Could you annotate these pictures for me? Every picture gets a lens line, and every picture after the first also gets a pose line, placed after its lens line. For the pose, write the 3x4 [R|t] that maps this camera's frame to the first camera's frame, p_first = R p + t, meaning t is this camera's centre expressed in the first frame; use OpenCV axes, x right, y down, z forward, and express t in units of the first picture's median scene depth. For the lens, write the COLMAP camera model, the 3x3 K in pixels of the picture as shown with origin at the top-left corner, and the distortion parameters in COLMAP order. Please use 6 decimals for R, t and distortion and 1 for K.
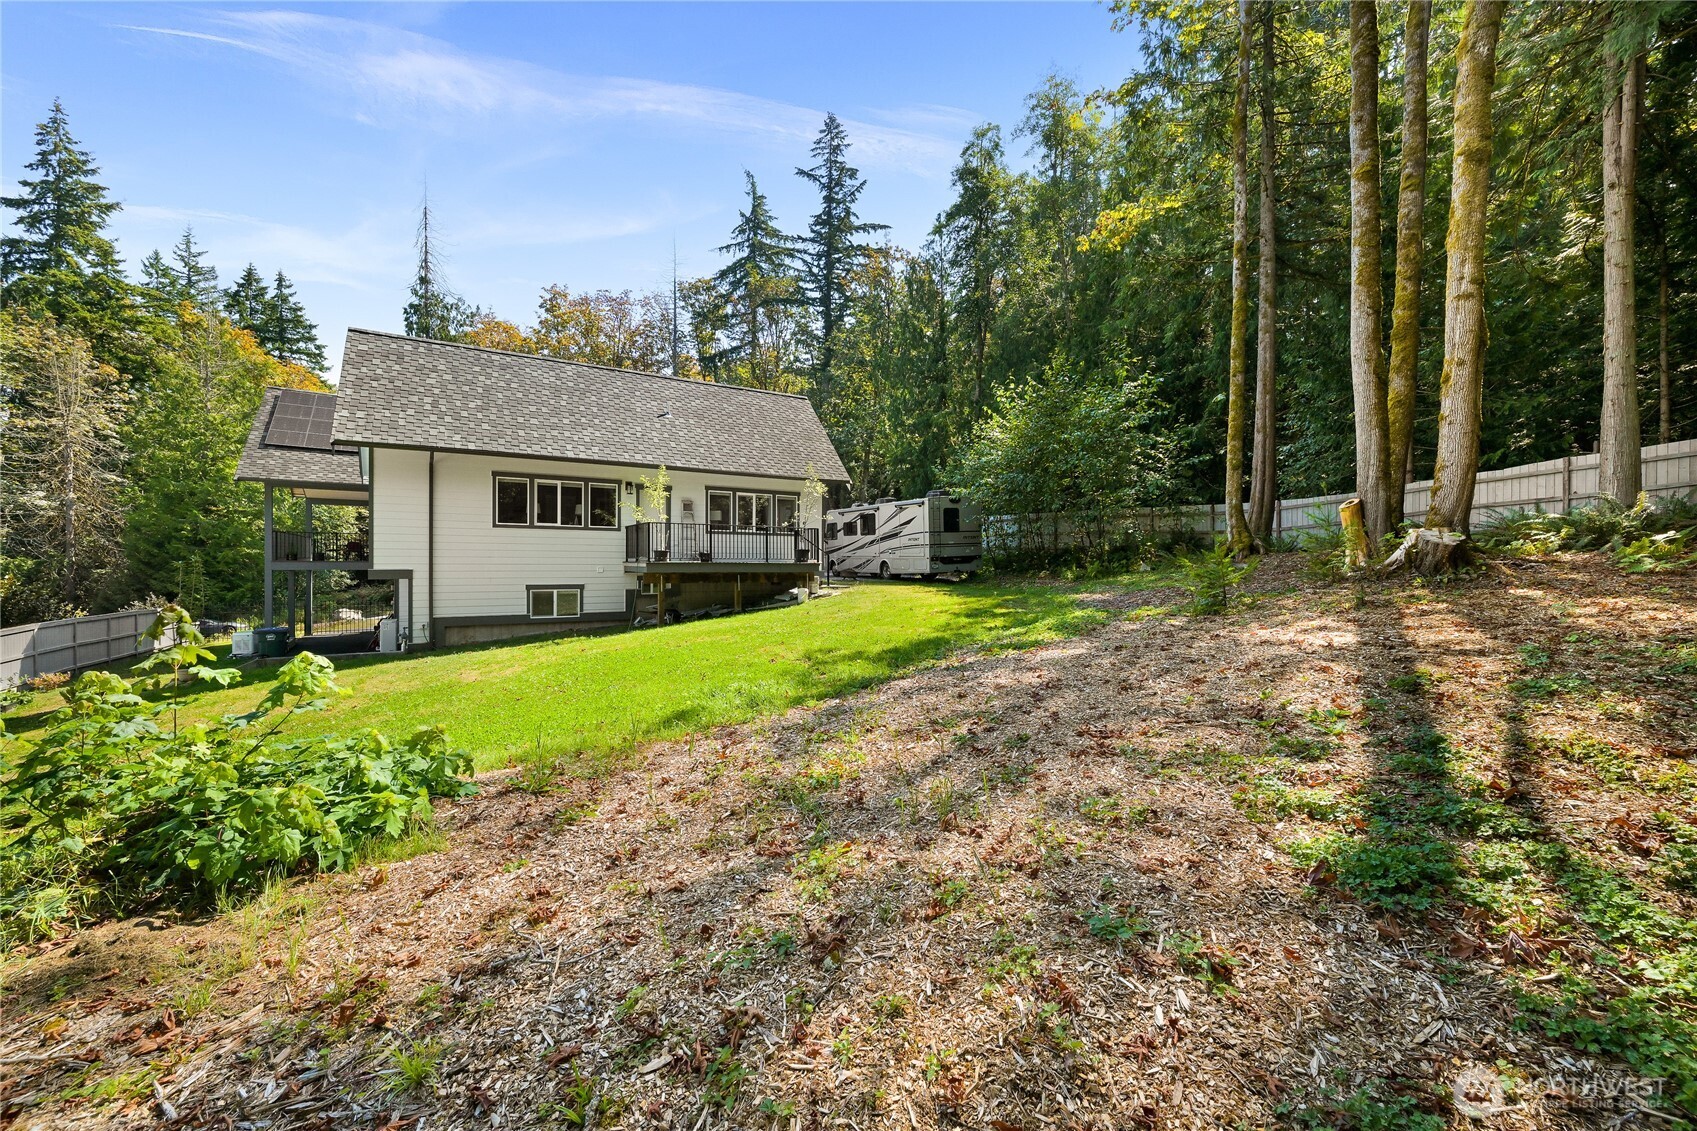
lens RADIAL K [[673.4, 0, 846.8], [0, 673.4, 499.8], [0, 0, 1]] dist [-0.001502, -0.000040]
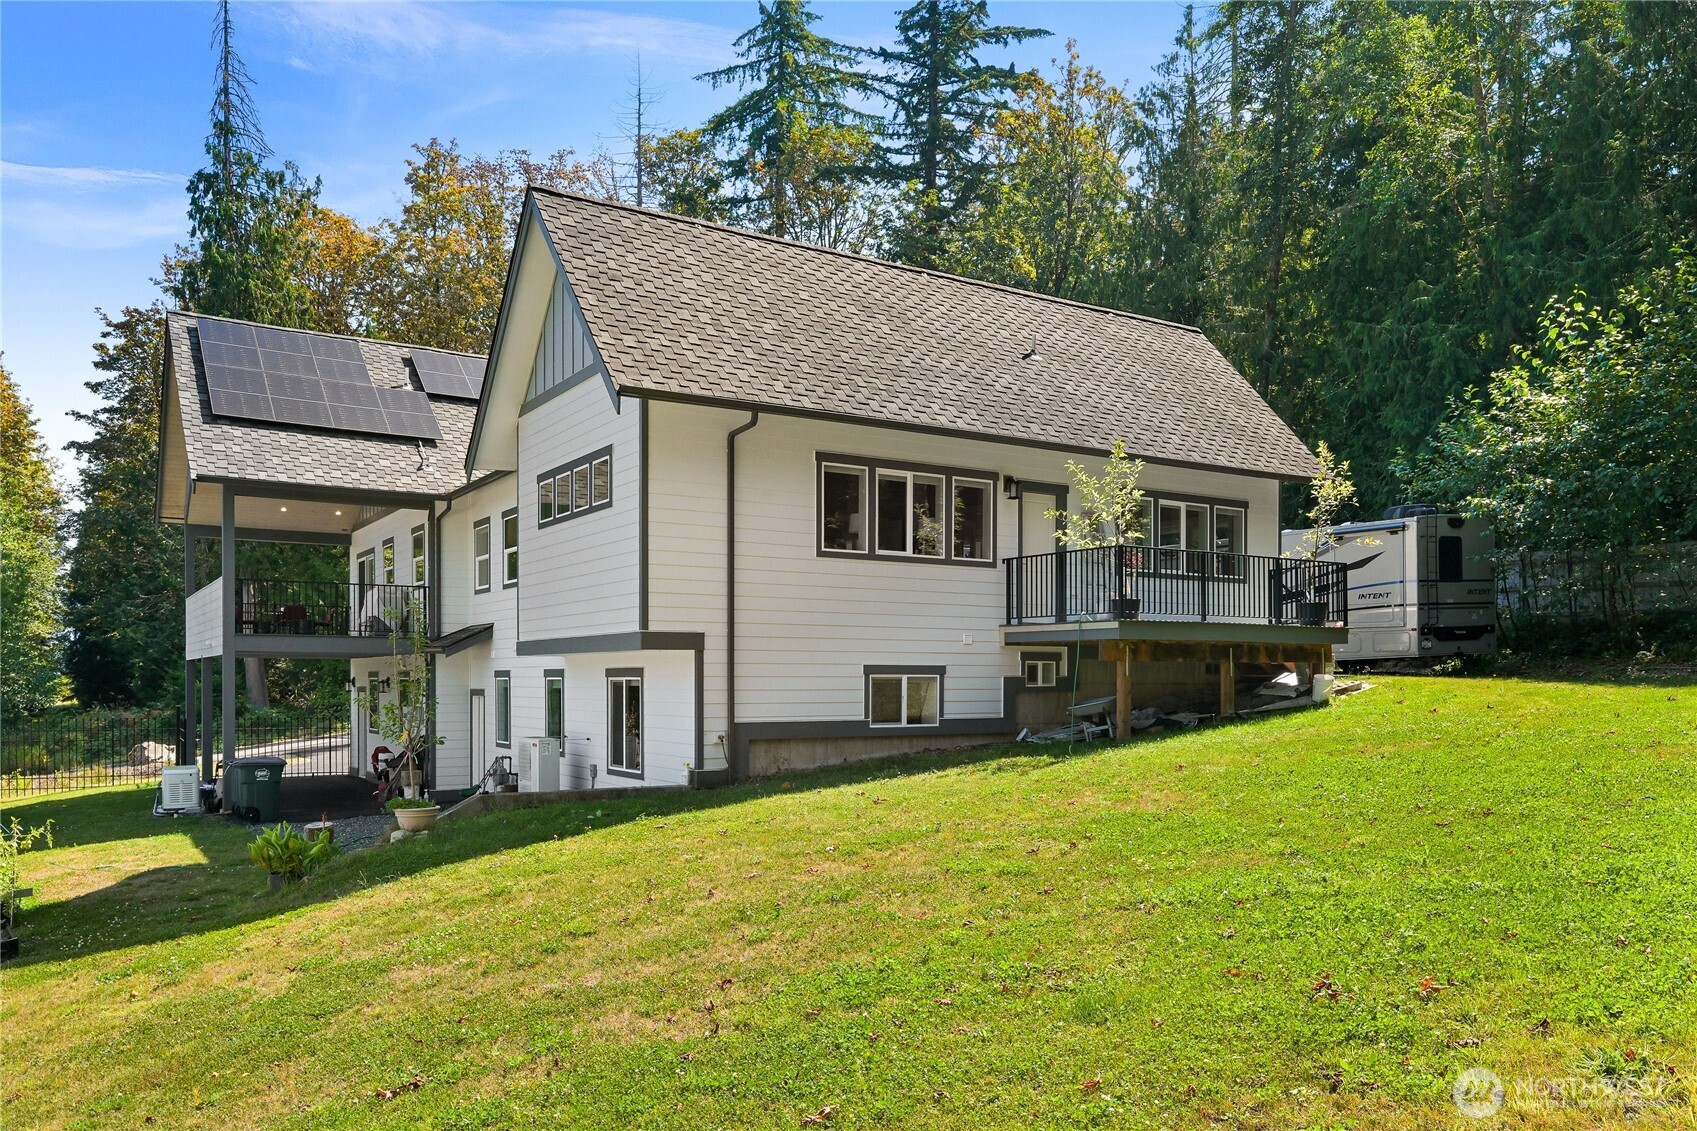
lens RADIAL K [[1259.7, 0, 848.6], [0, 1259.7, 566.5], [0, 0, 1]] dist [0.002403, 0.002809]
pose [[0.999956, -0.002184, 0.009149, -0.145512], [0.002102, 0.999958, 0.008964, 0.011341], [-0.009168, -0.008945, 0.999918, -0.000817]]
